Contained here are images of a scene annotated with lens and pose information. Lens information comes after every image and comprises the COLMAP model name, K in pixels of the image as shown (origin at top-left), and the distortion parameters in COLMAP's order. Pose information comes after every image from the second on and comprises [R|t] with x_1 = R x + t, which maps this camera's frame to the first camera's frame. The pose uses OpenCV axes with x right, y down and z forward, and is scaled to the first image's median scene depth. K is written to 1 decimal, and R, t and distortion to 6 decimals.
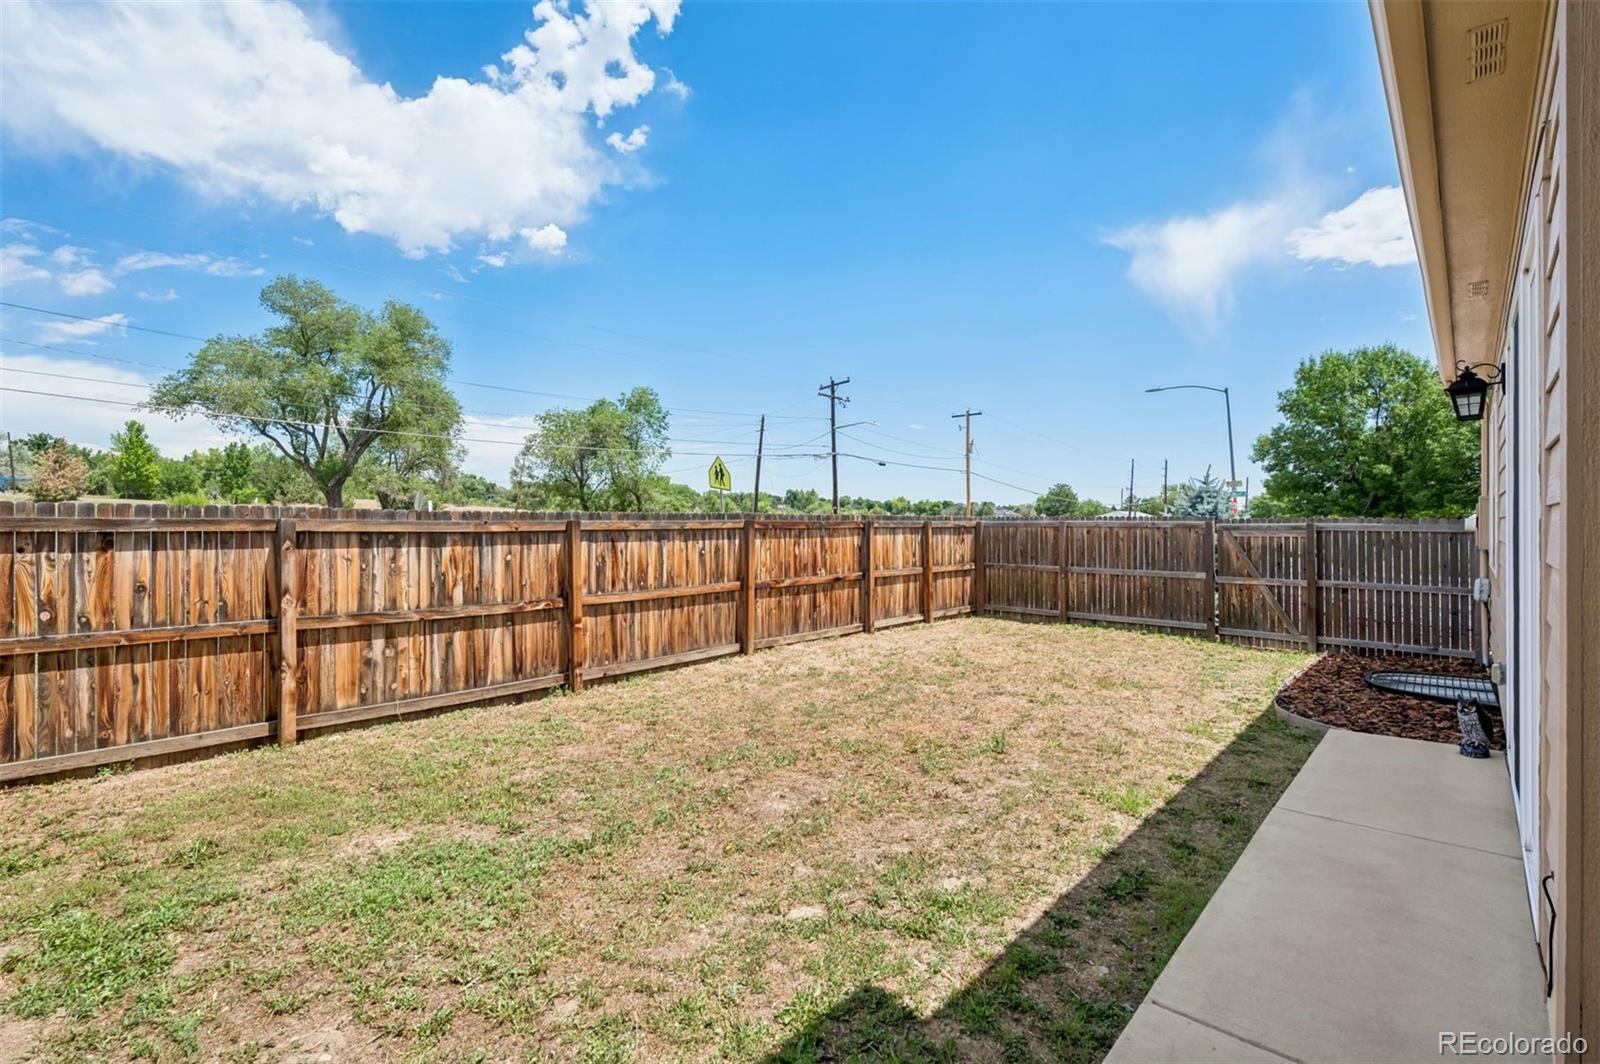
lens RADIAL K [[722.4, 0, 798.1], [0, 722.4, 523.1], [0, 0, 1]] dist [-0.004011, 0.000179]
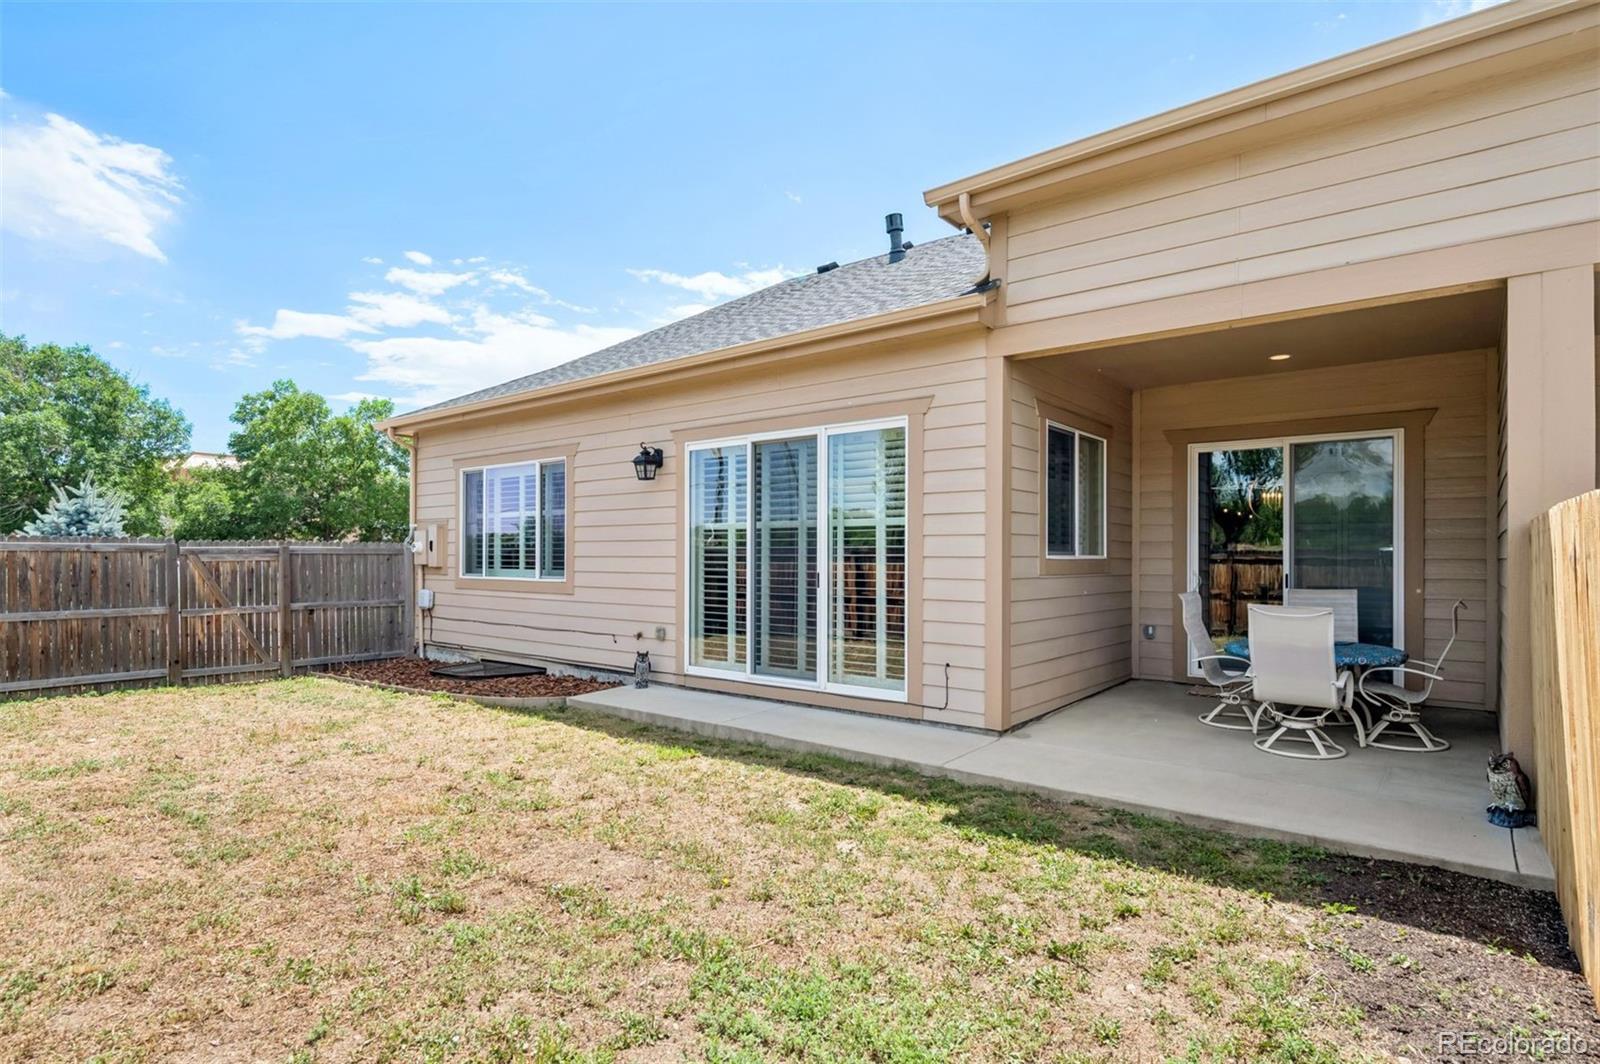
lens RADIAL K [[819.4, 0, 798.3], [0, 819.4, 540.7], [0, 0, 1]] dist [-0.000874, -0.000071]
pose [[-0.061362, 0.010098, 0.998065, -0.436072], [0.003308, 0.999945, -0.009913, 0.006158], [-0.998110, 0.002693, -0.061392, 0.359647]]
